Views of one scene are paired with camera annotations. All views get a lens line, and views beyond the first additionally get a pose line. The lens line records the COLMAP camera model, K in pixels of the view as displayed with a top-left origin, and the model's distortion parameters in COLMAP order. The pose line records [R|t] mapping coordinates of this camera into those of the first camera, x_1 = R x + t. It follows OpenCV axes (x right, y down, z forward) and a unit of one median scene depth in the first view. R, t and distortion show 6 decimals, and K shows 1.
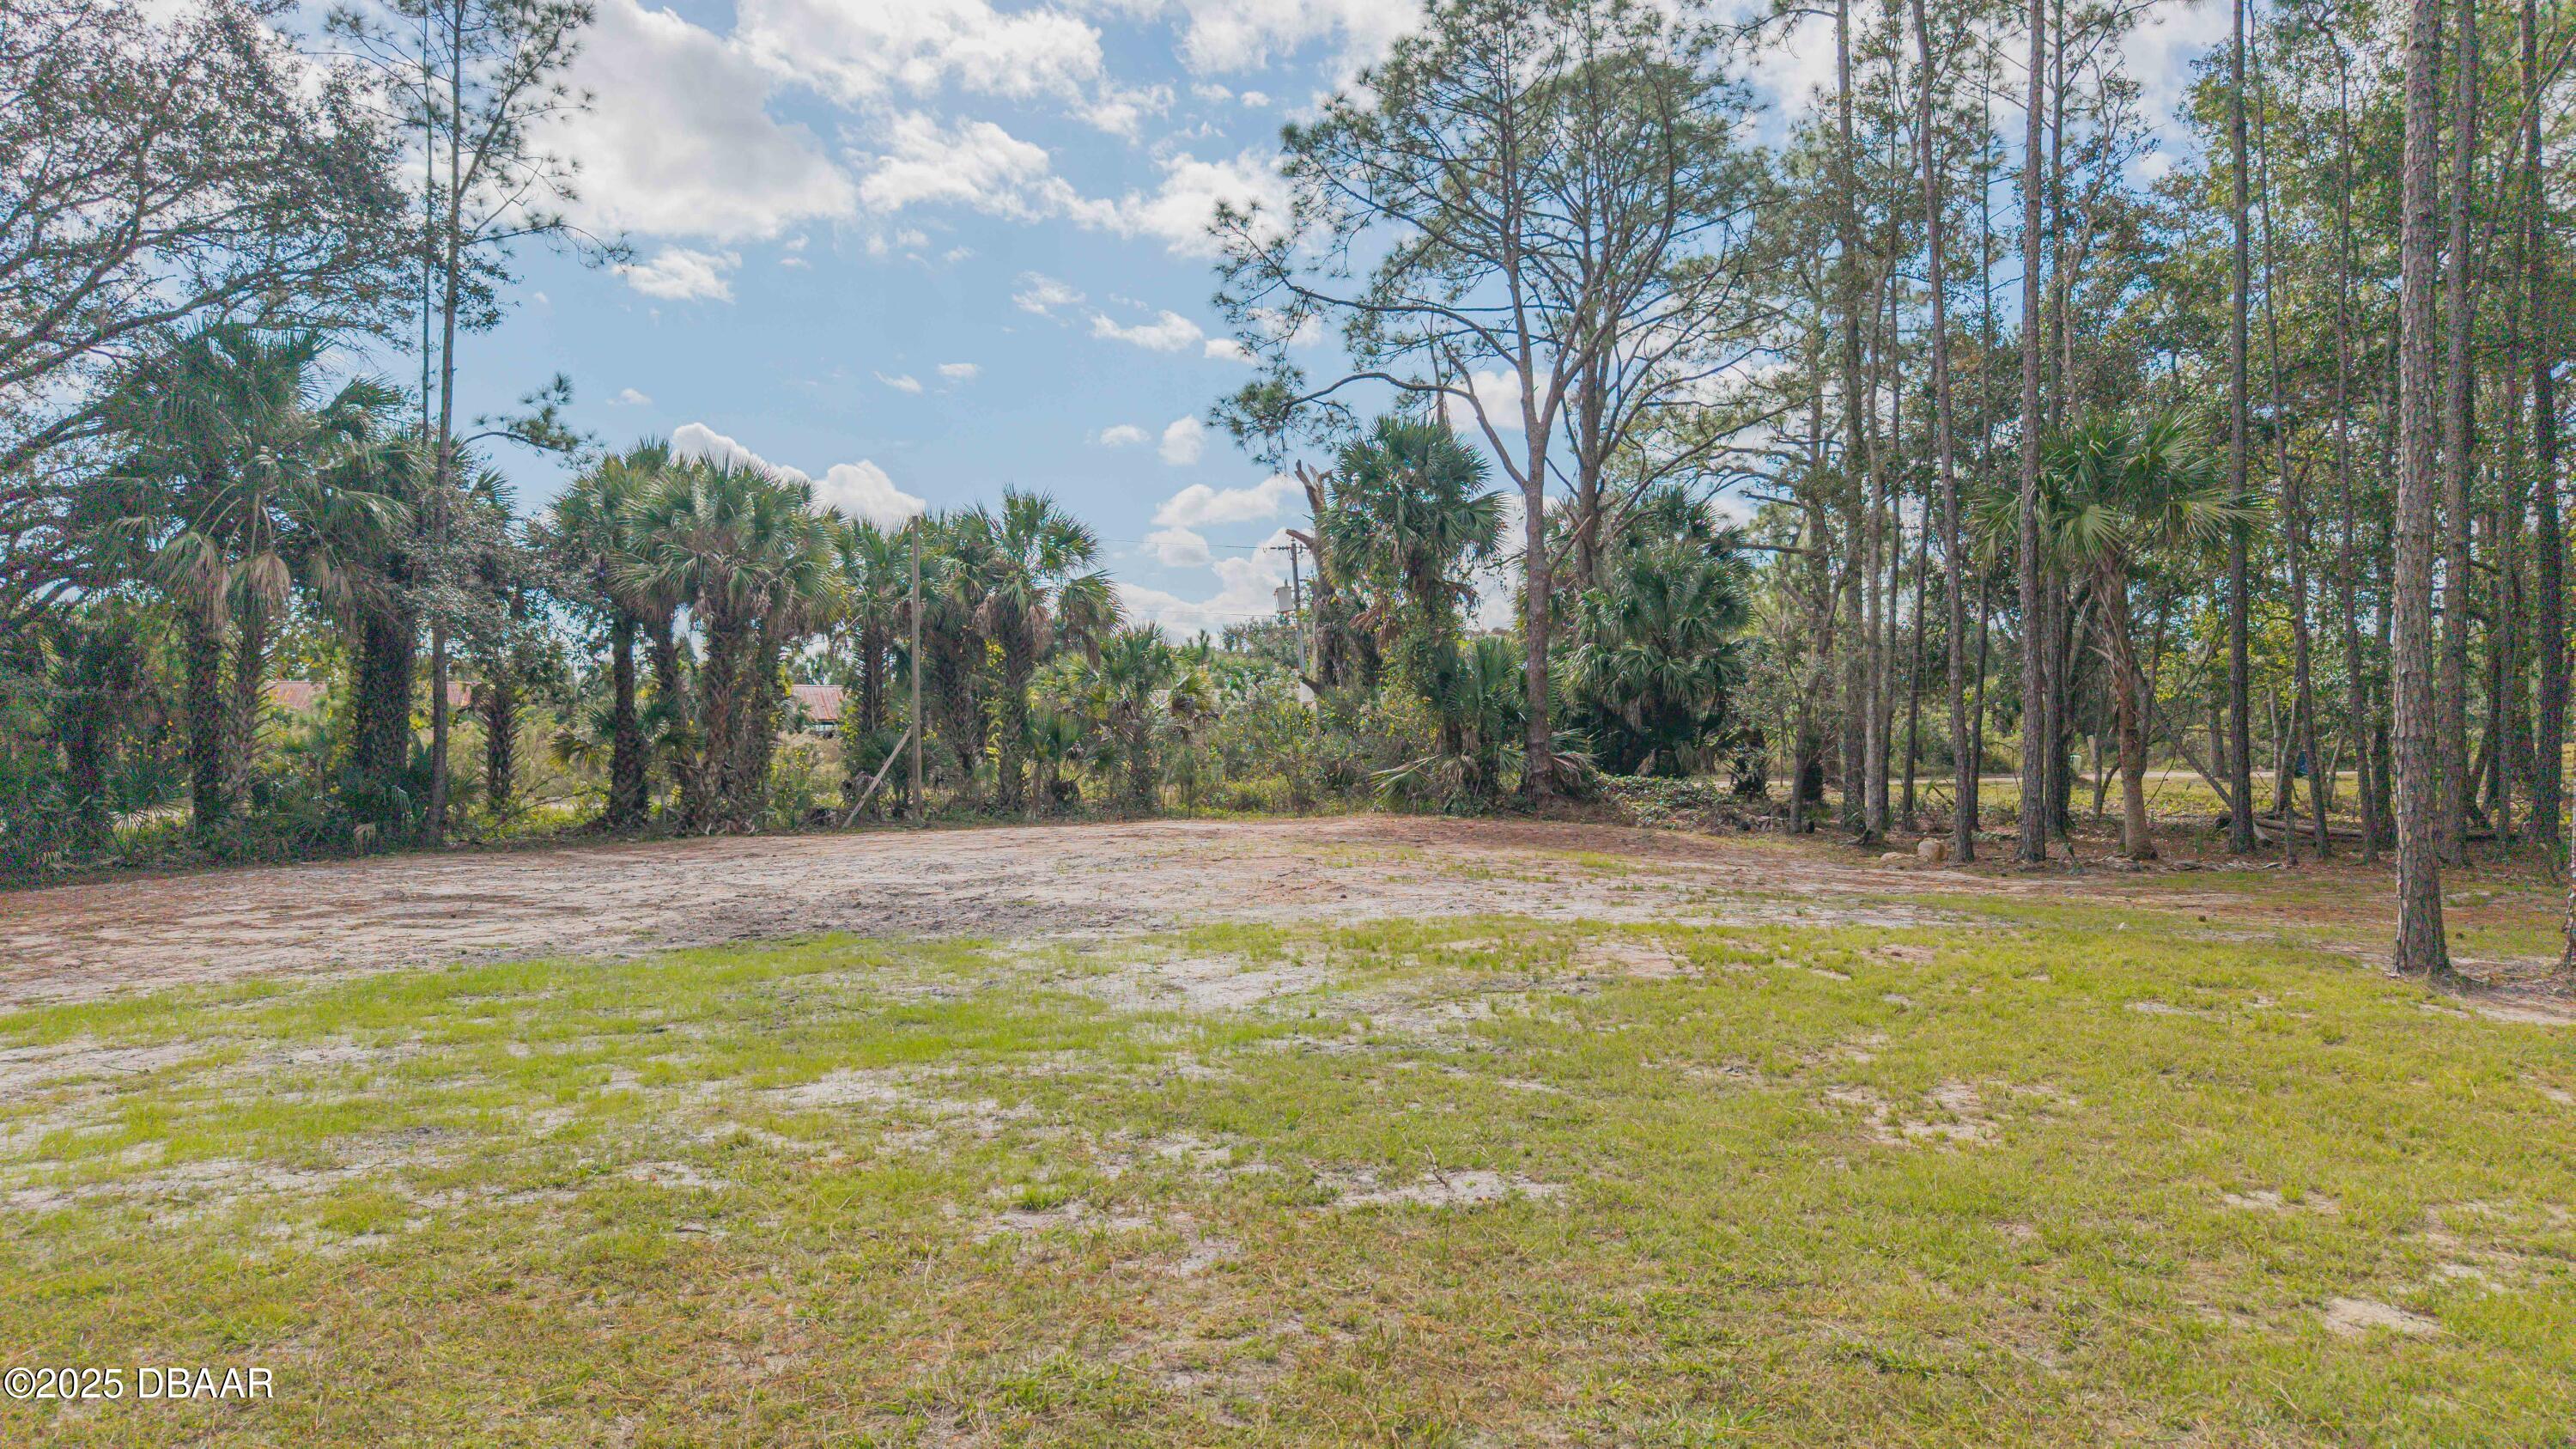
lens RADIAL K [[1739.2, 0, 1288.0], [0, 1739.2, 724.5], [0, 0, 1]] dist [0.042798, -0.048371]
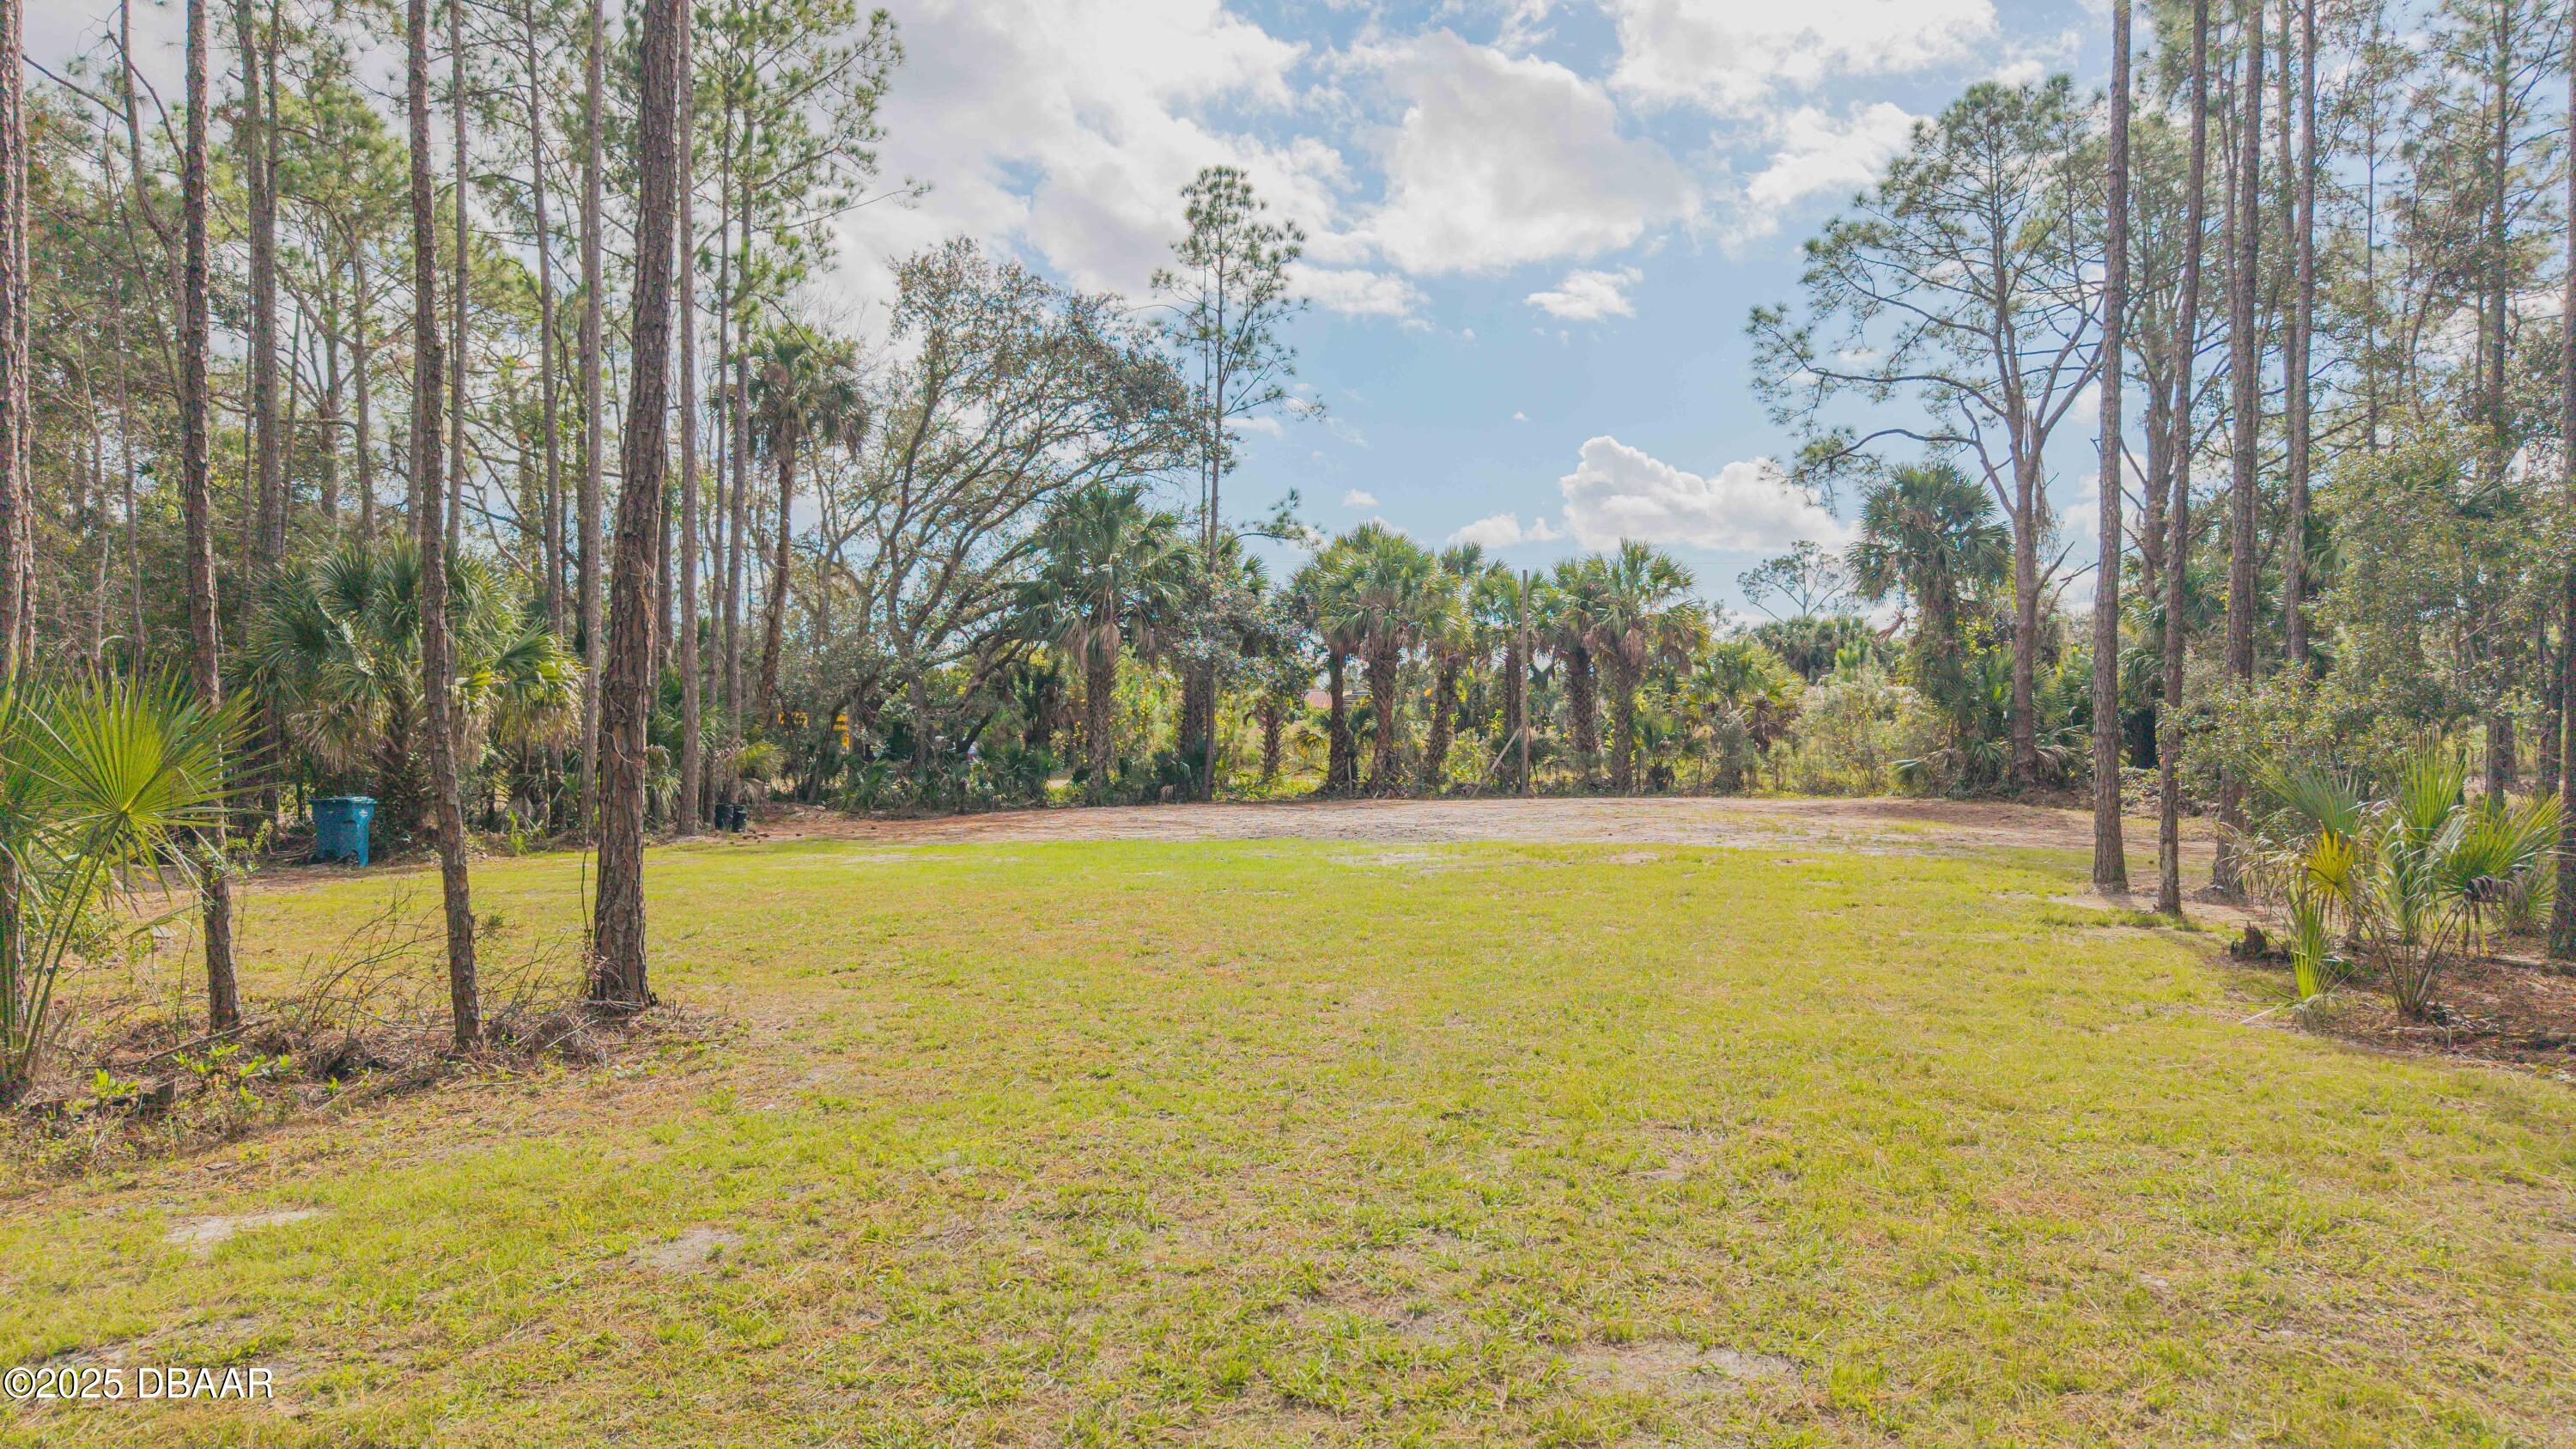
lens RADIAL K [[1739.2, 0, 1288.0], [0, 1739.2, 724.5], [0, 0, 1]] dist [0.042798, -0.048371]
pose [[0.871640, -0.006637, -0.490101, 0.282264], [0.008004, 0.999968, 0.000692, -0.000868], [0.490080, -0.004526, 0.871665, -0.268937]]
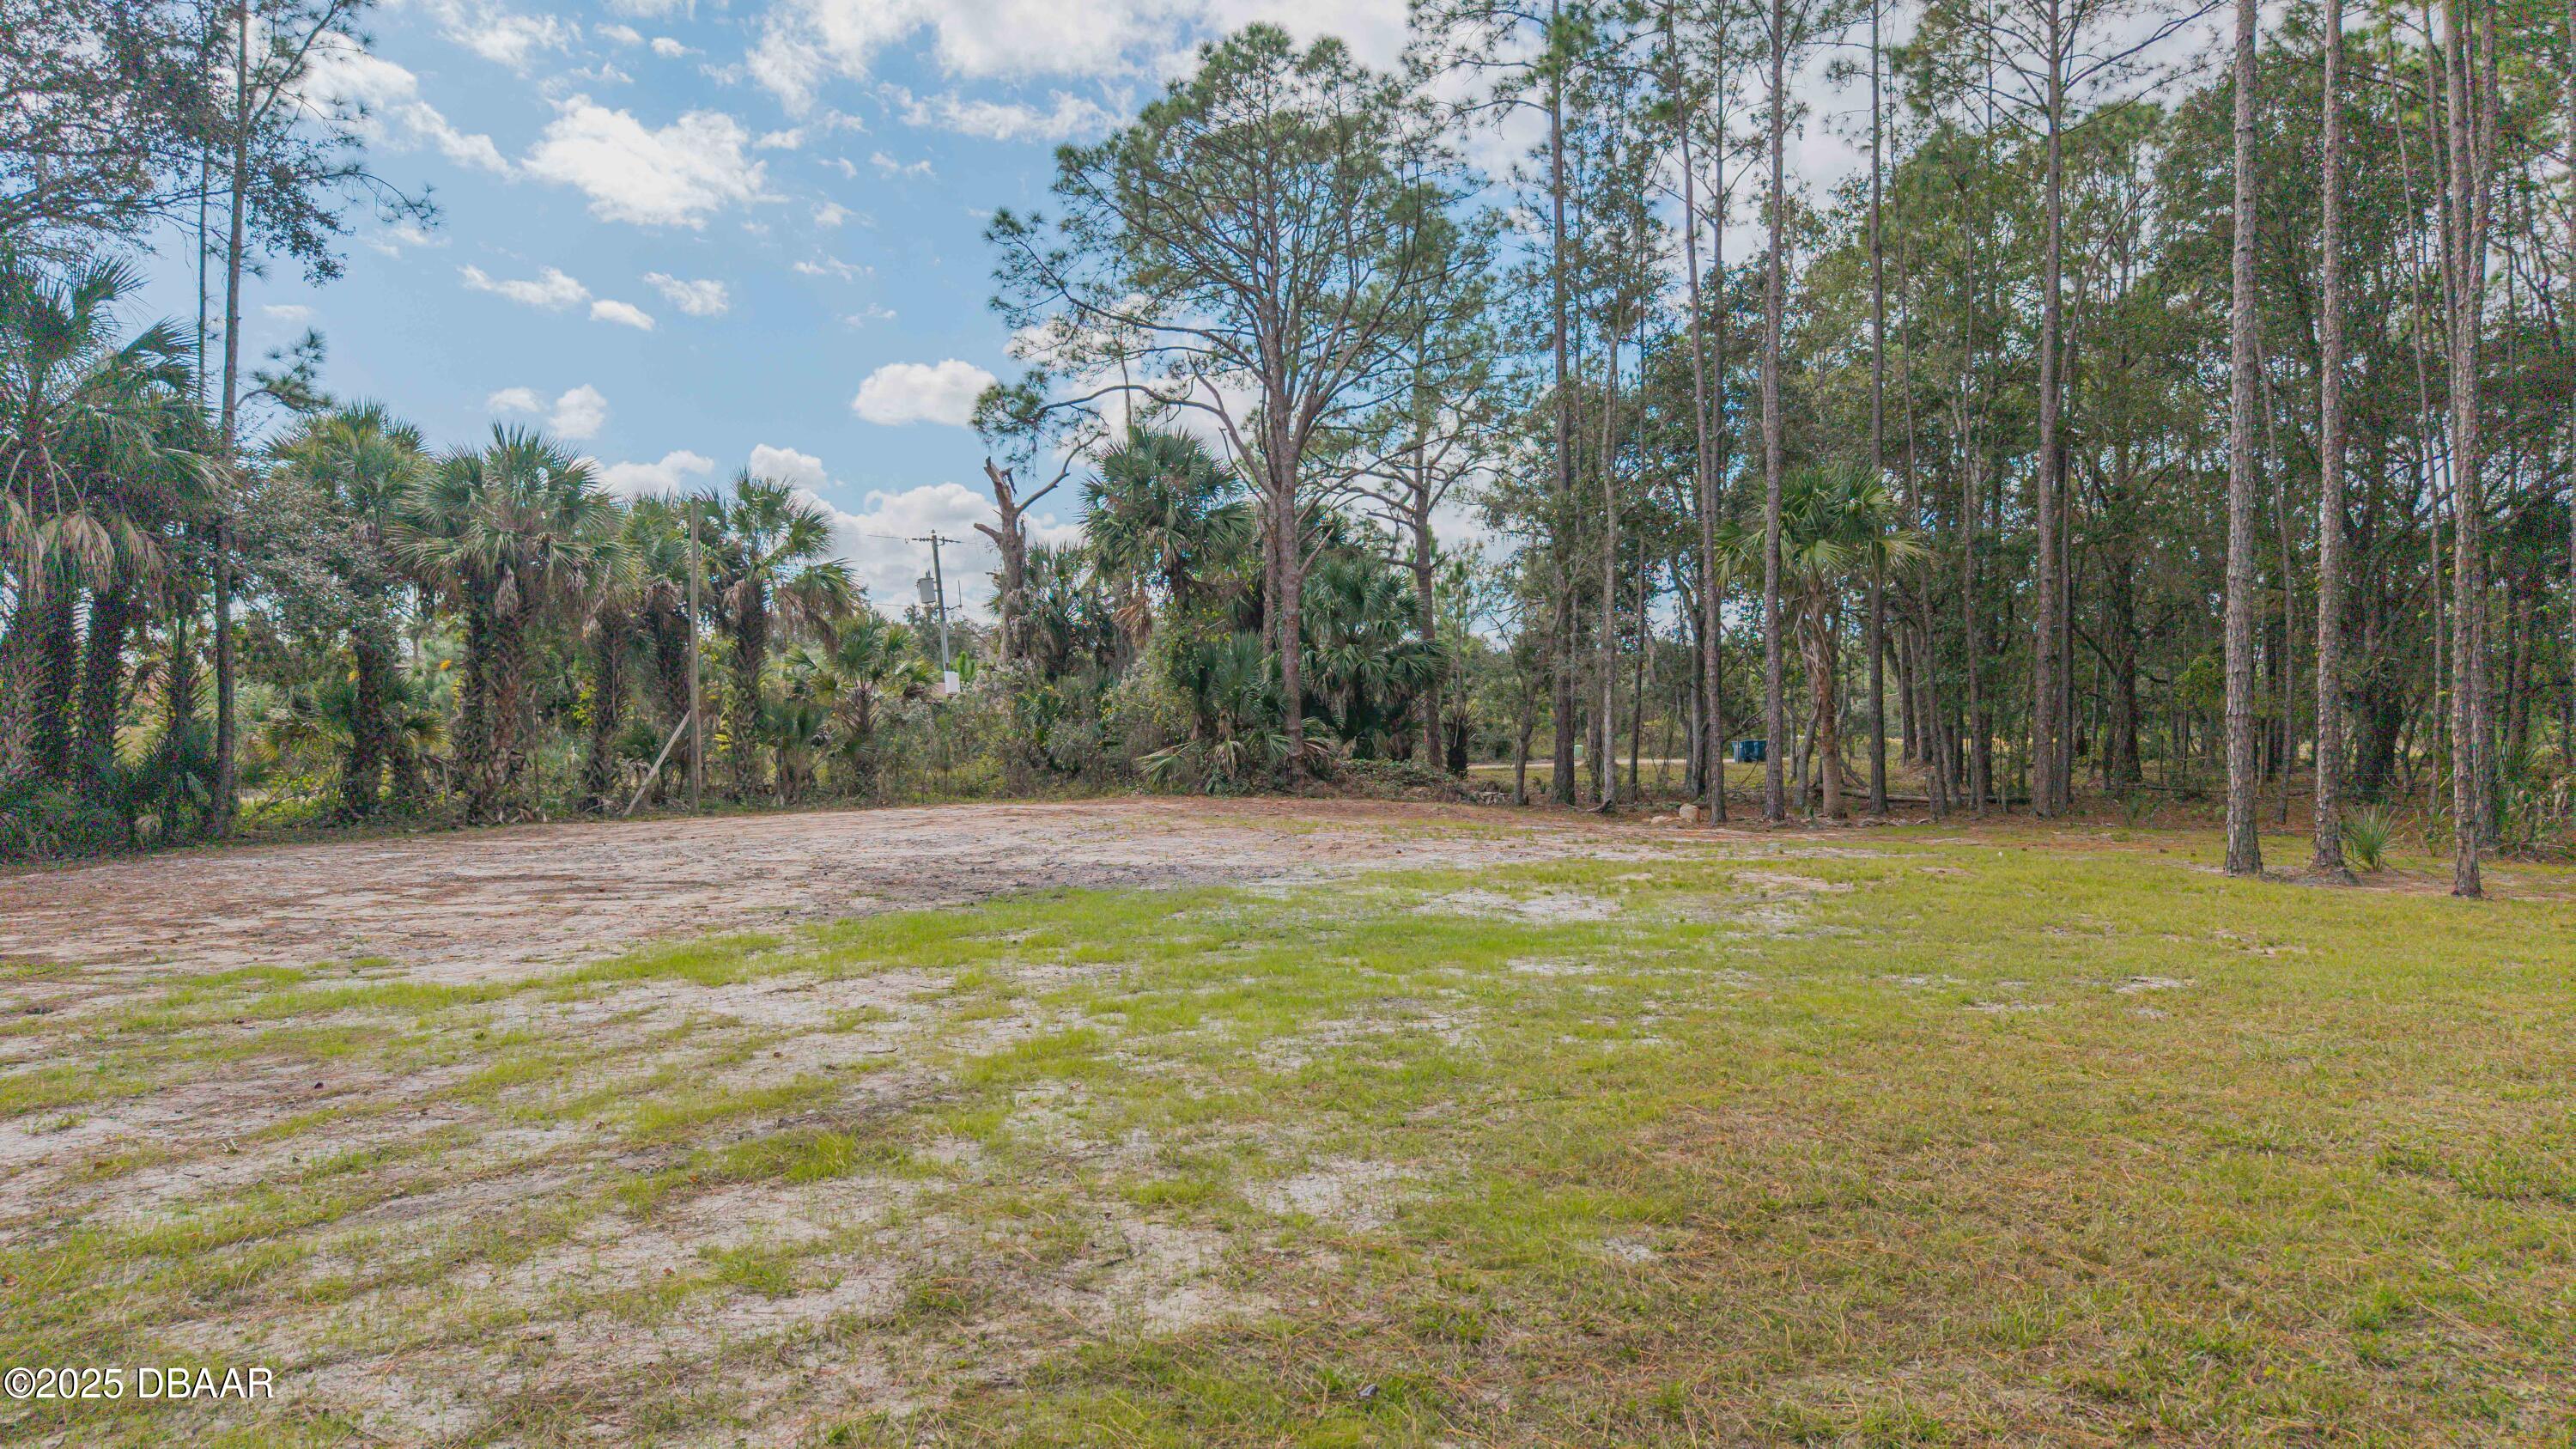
lens RADIAL K [[1762.6, 0, 1288.0], [0, 1762.6, 724.5], [0, 0, 1]] dist [0.049005, -0.001211]
pose [[0.942873, 0.002904, 0.333141, -0.227442], [-0.003344, 0.999994, 0.000747, 0.006162], [-0.333137, -0.001818, 0.942877, -0.056739]]
